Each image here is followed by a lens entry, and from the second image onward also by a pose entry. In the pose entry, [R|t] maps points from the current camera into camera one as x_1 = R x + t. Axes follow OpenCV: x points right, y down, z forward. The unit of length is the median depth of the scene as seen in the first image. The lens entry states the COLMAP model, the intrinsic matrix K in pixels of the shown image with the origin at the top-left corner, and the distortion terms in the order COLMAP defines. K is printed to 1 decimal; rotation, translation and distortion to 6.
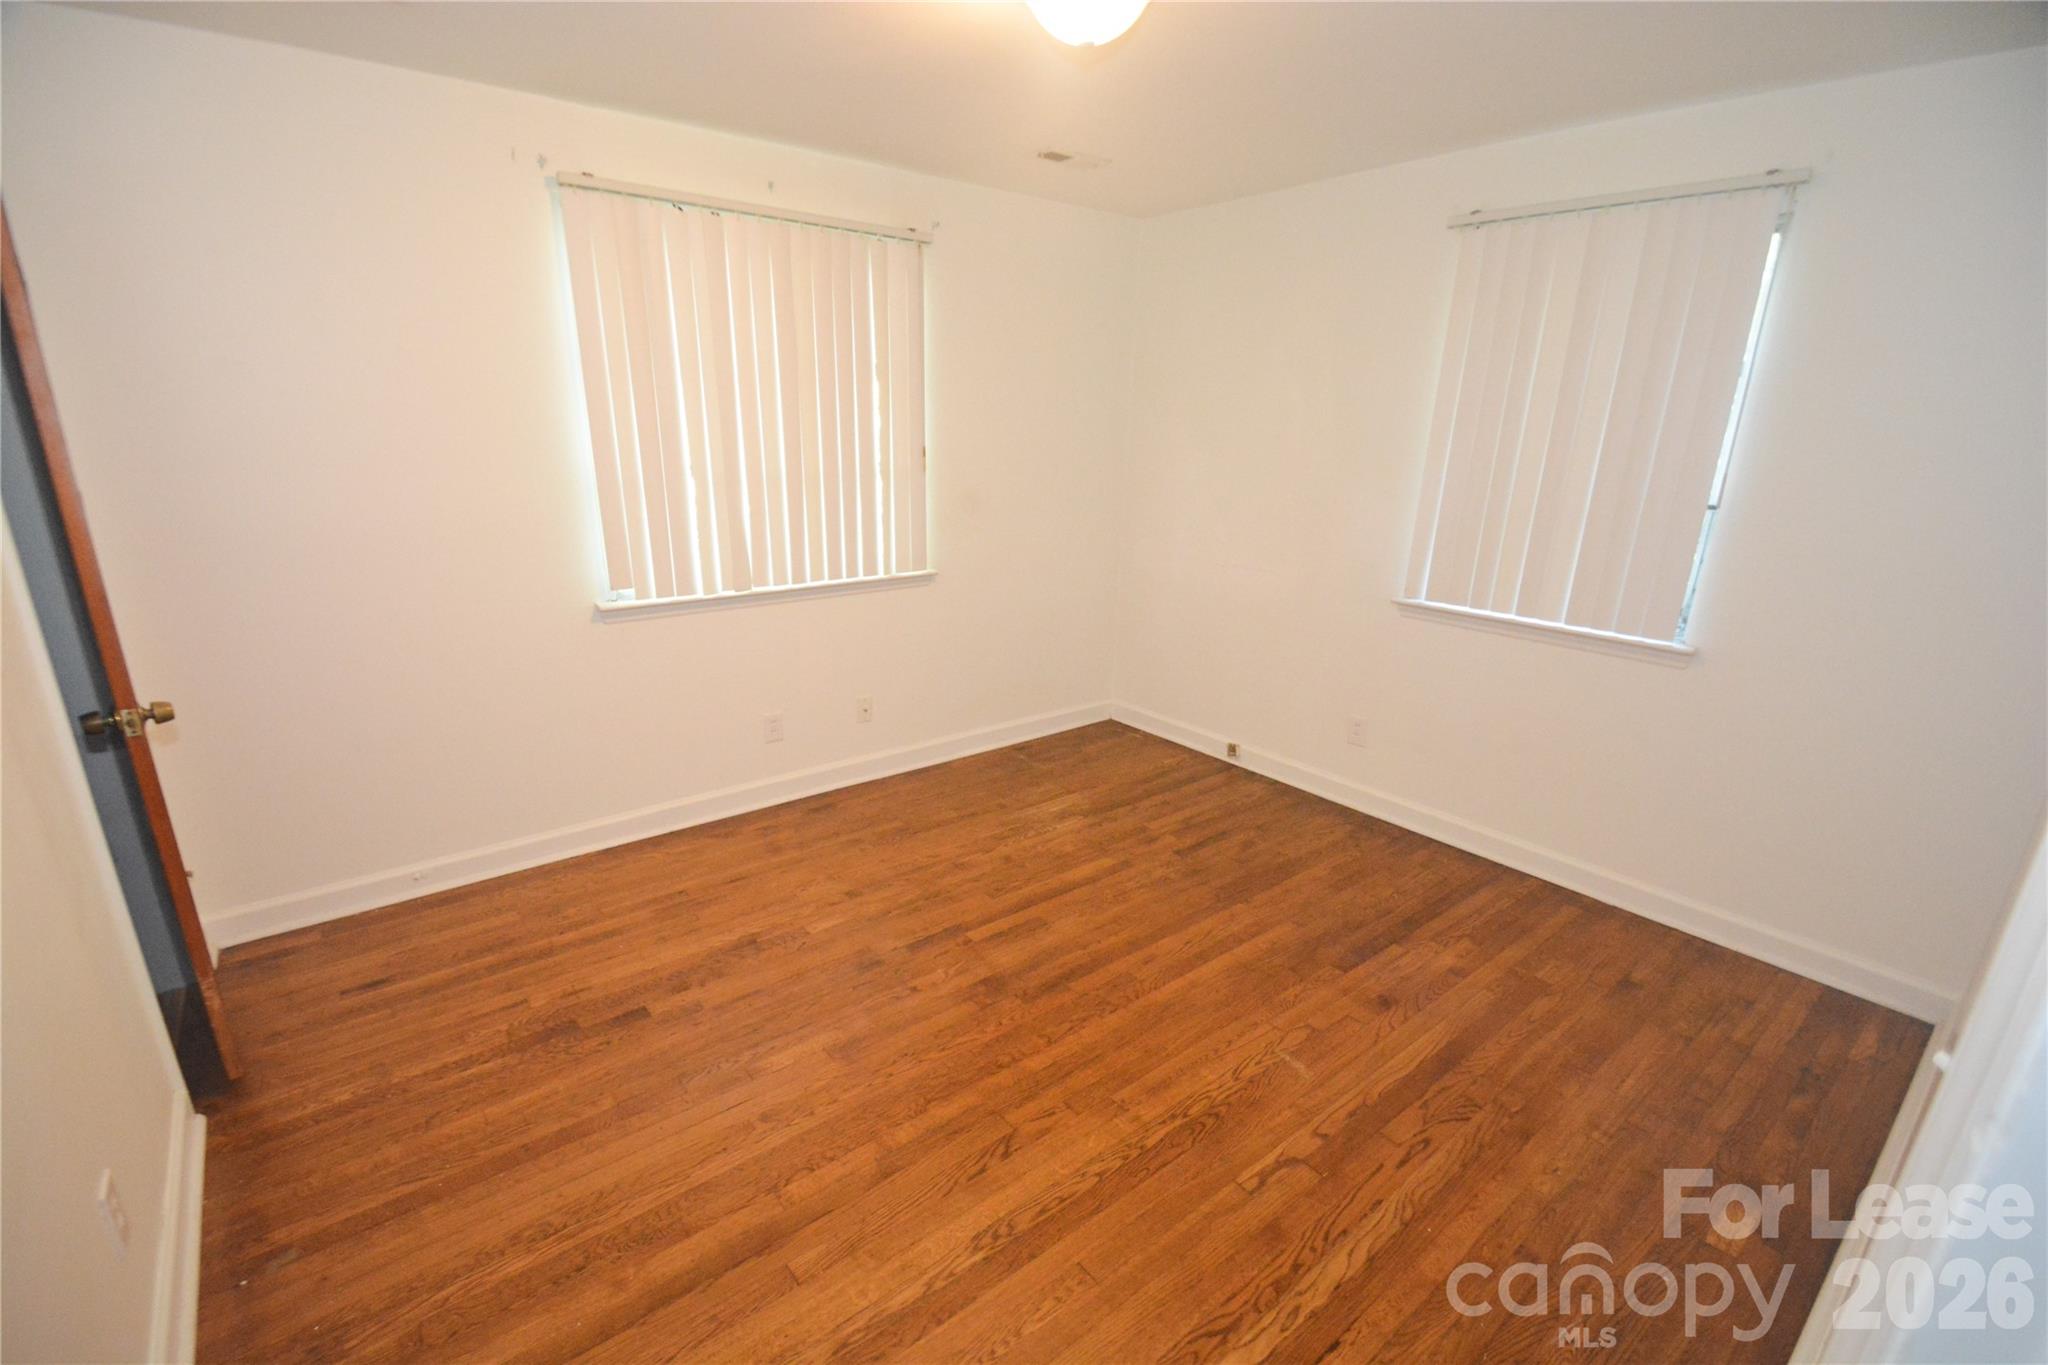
lens RADIAL K [[900.0, 0, 1011.9], [0, 900.0, 688.6], [0, 0, 1]] dist [-0.000590, -0.009051]
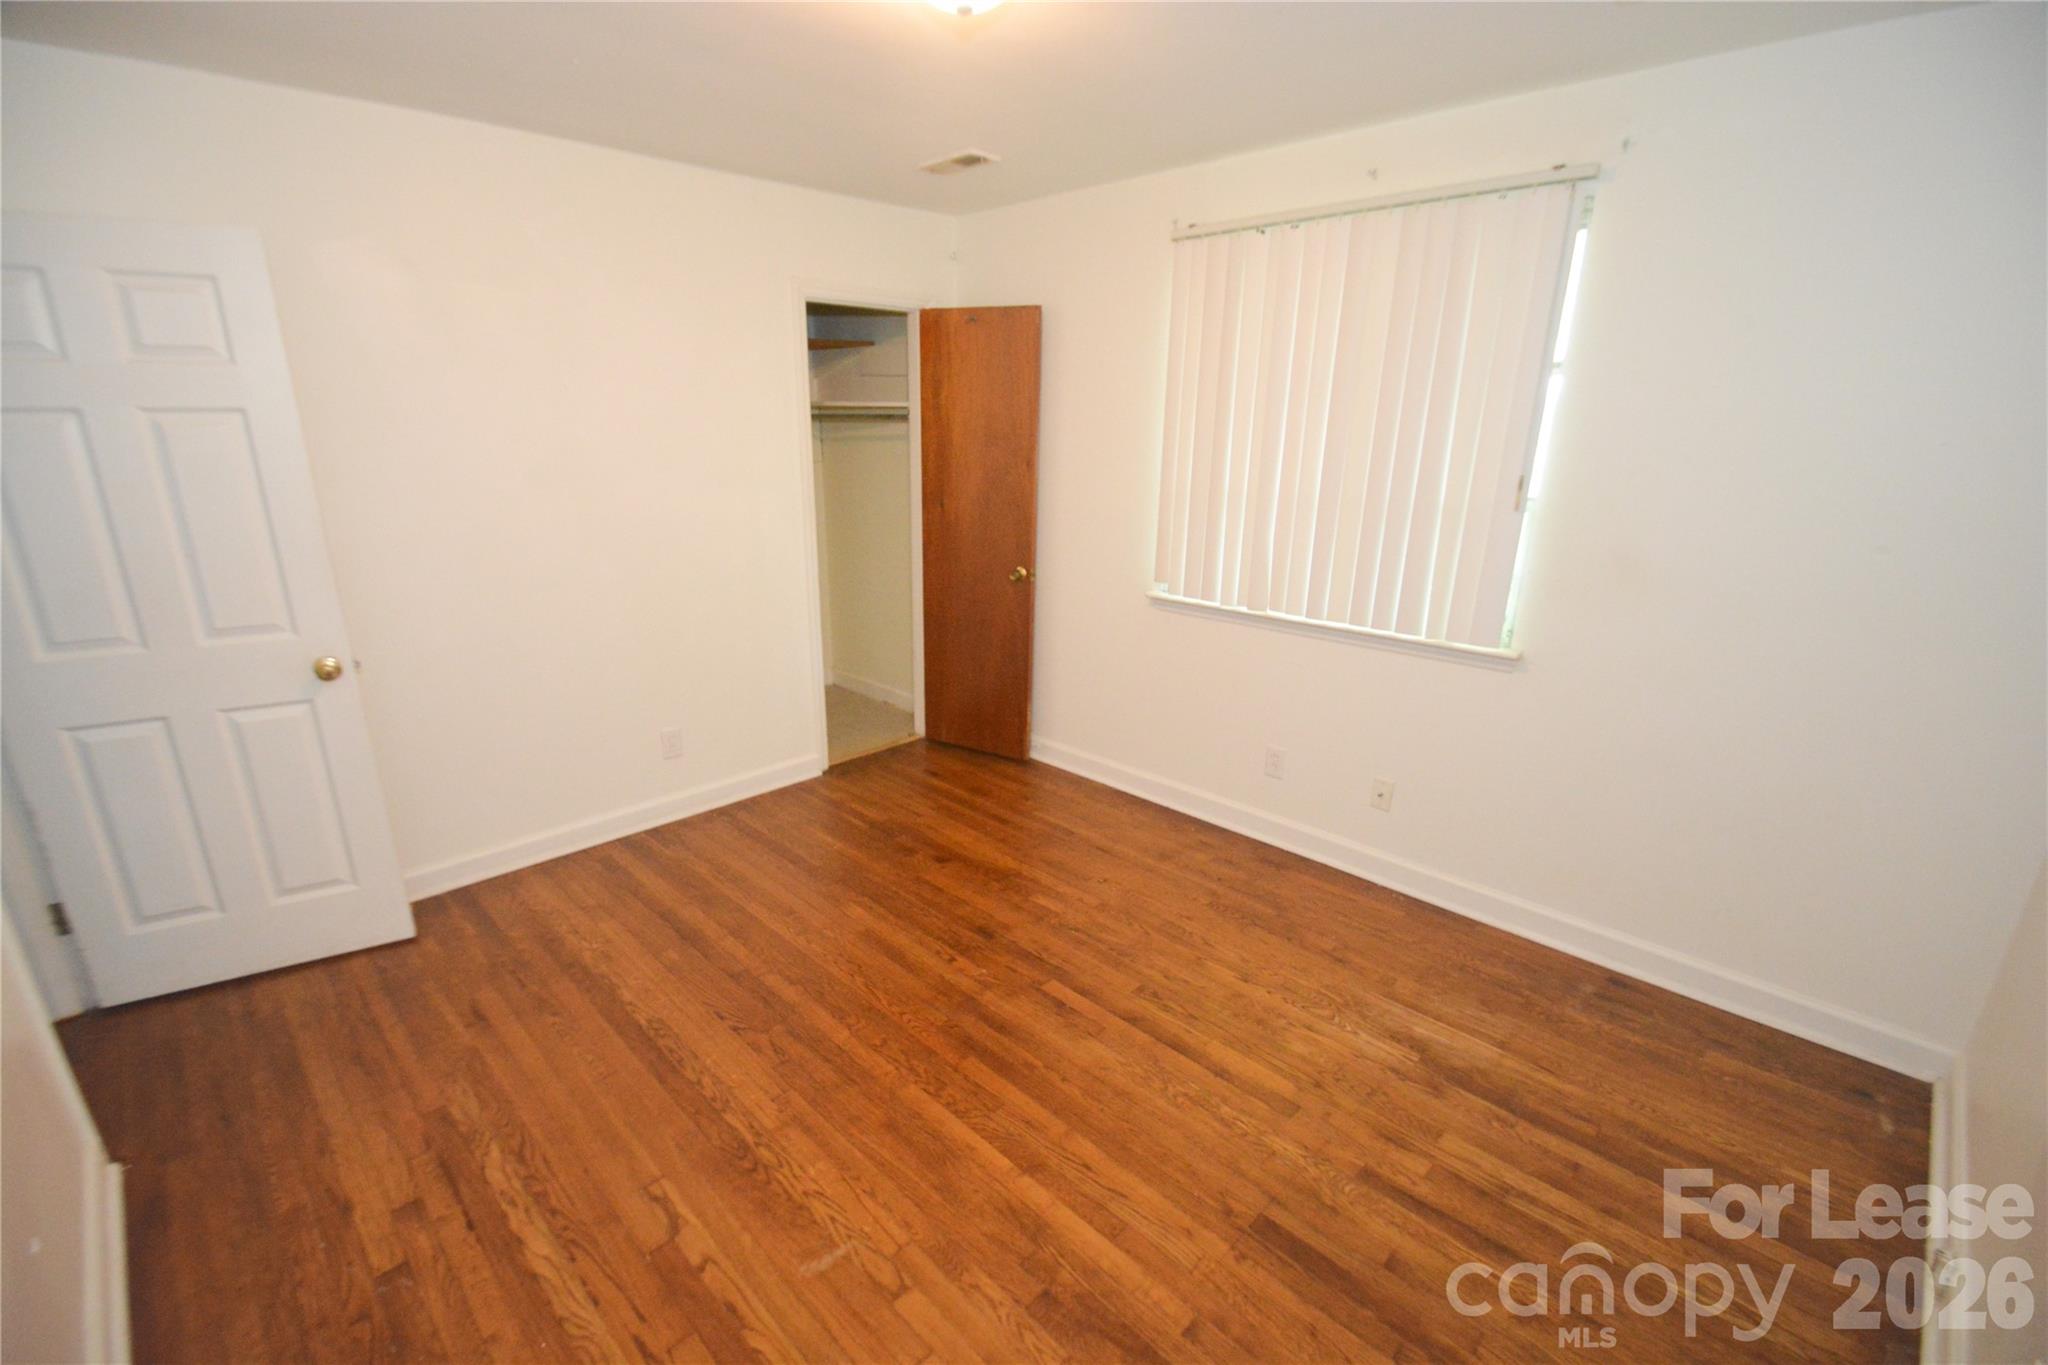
lens RADIAL K [[900.0, 0, 1017.2], [0, 900.0, 687.8], [0, 0, 1]] dist [-0.000590, -0.009051]
pose [[0.111893, 0.264246, -0.957943, 0.801805], [-0.292487, 0.930051, 0.222388, -0.218624], [0.949701, 0.255302, 0.181355, 0.758010]]
